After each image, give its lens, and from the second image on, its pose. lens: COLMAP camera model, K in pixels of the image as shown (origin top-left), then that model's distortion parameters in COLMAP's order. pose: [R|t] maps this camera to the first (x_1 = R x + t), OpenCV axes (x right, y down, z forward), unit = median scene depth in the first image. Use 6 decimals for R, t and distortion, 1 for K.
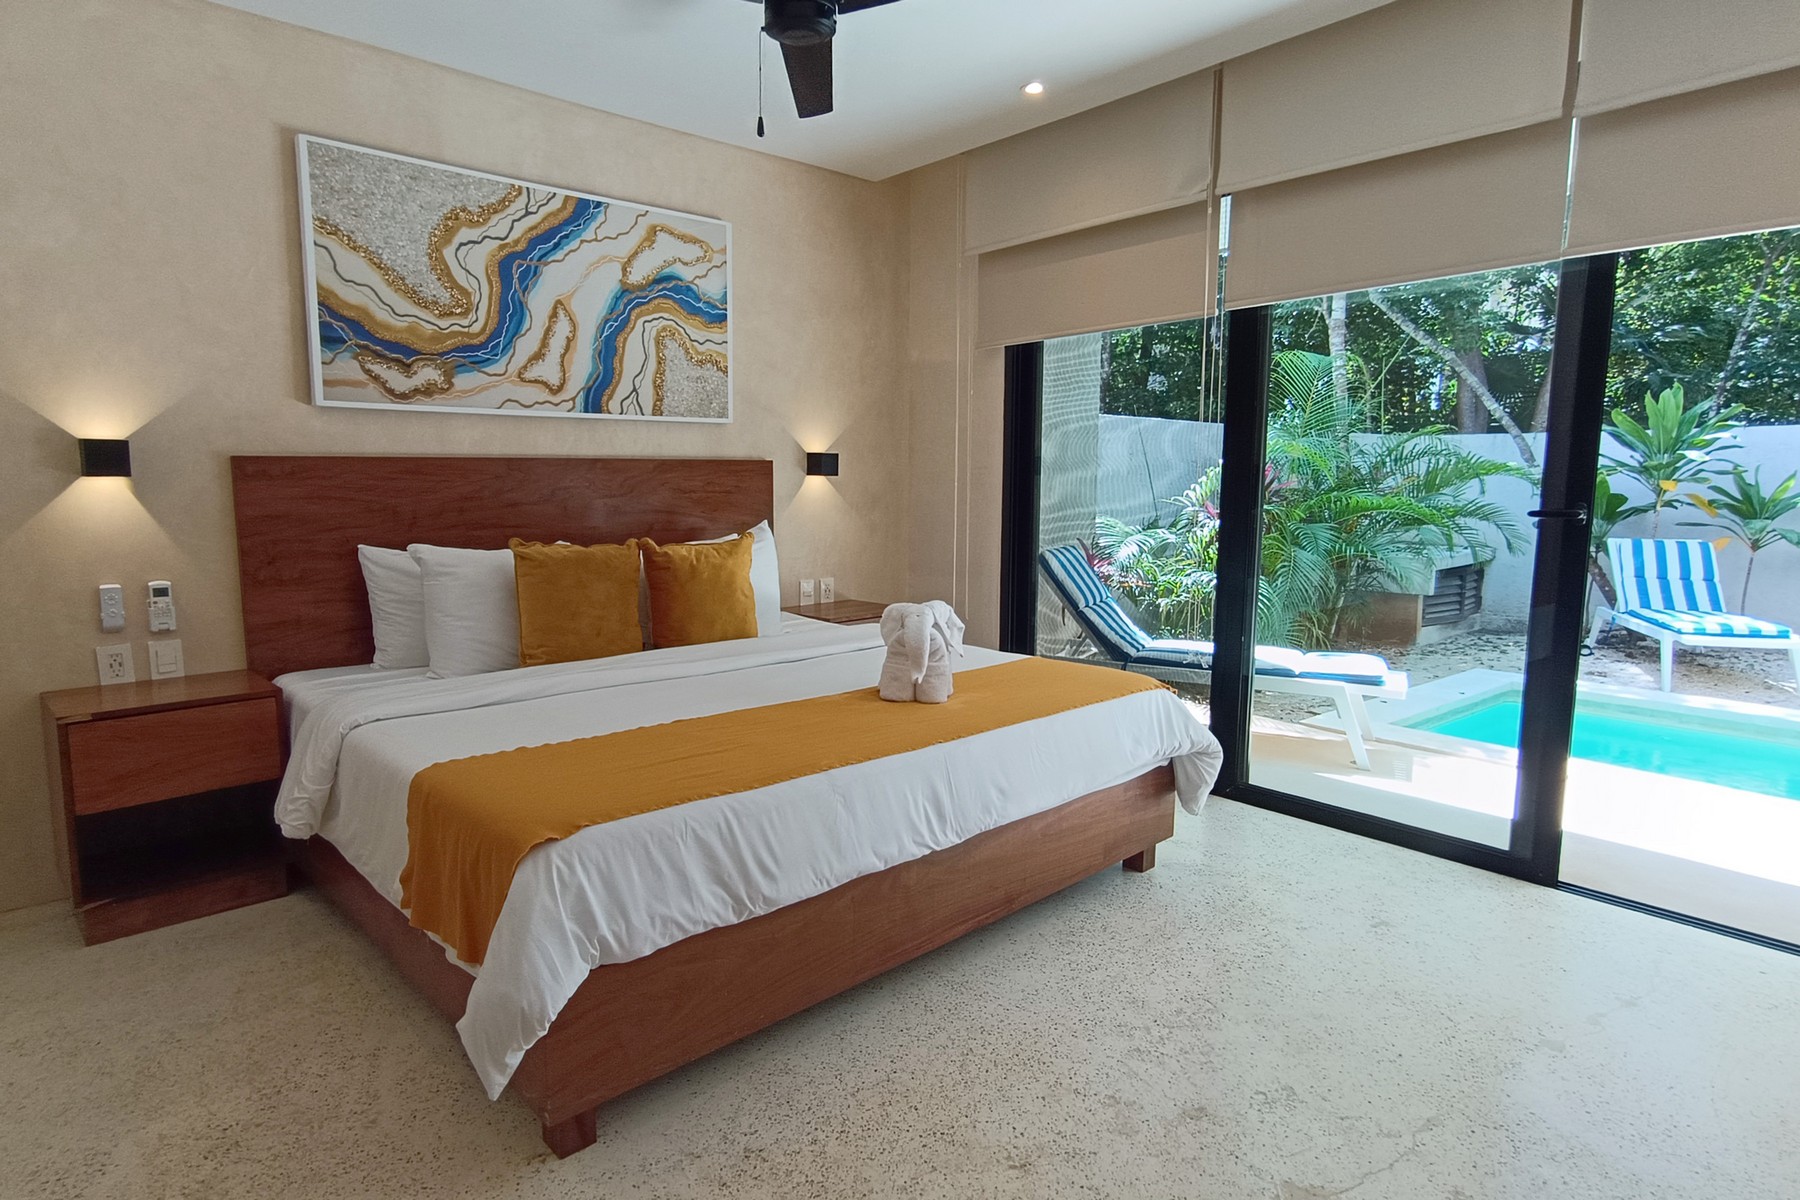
lens RADIAL K [[980.2, 0, 969.8], [0, 980.2, 601.9], [0, 0, 1]] dist [-0.032879, 0.039603]
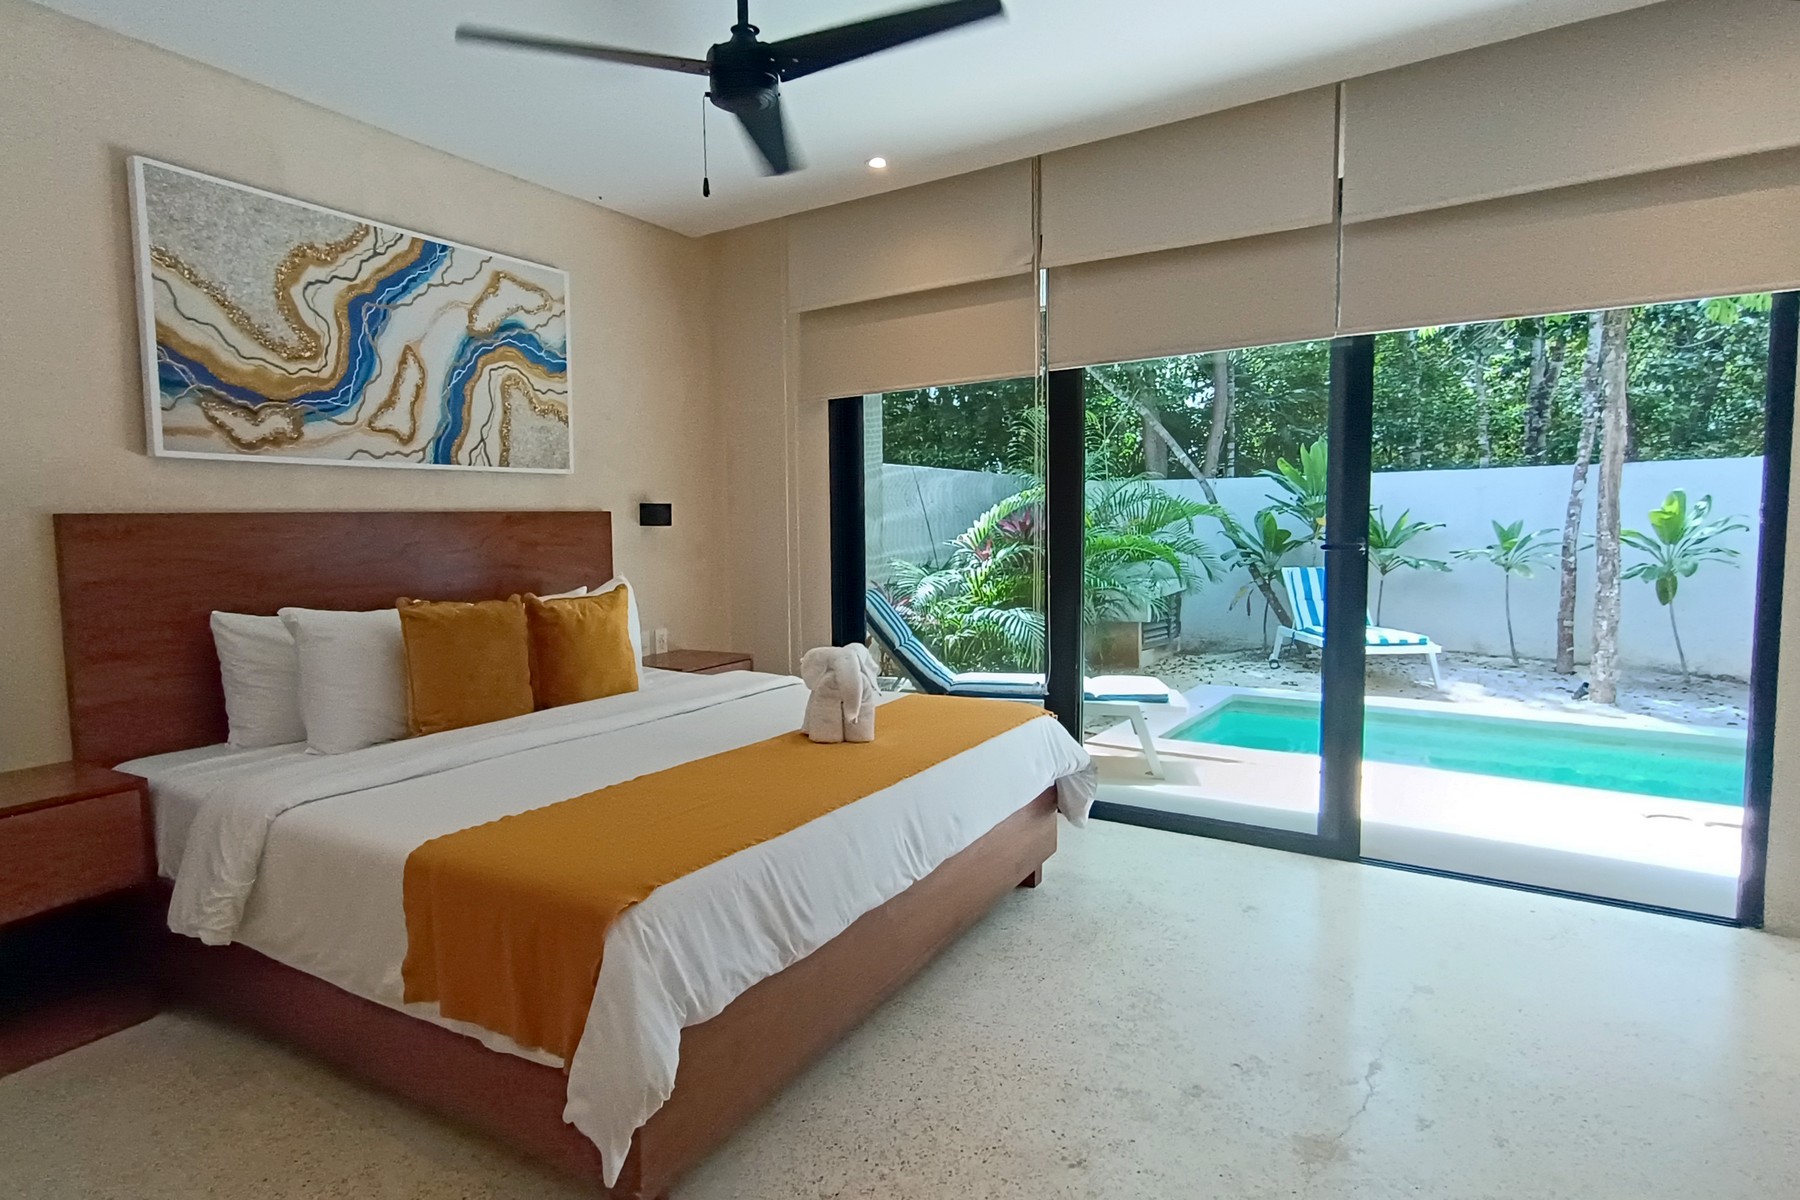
lens RADIAL K [[958.2, 0, 900.0], [0, 958.2, 600.0], [0, 0, 1]] dist [-0.027948, 0.033201]
pose [[0.969277, -0.035791, 0.243354, -0.211264], [0.047087, 0.998059, -0.040759, -0.003149], [-0.241422, 0.050966, 0.969081, 0.000340]]
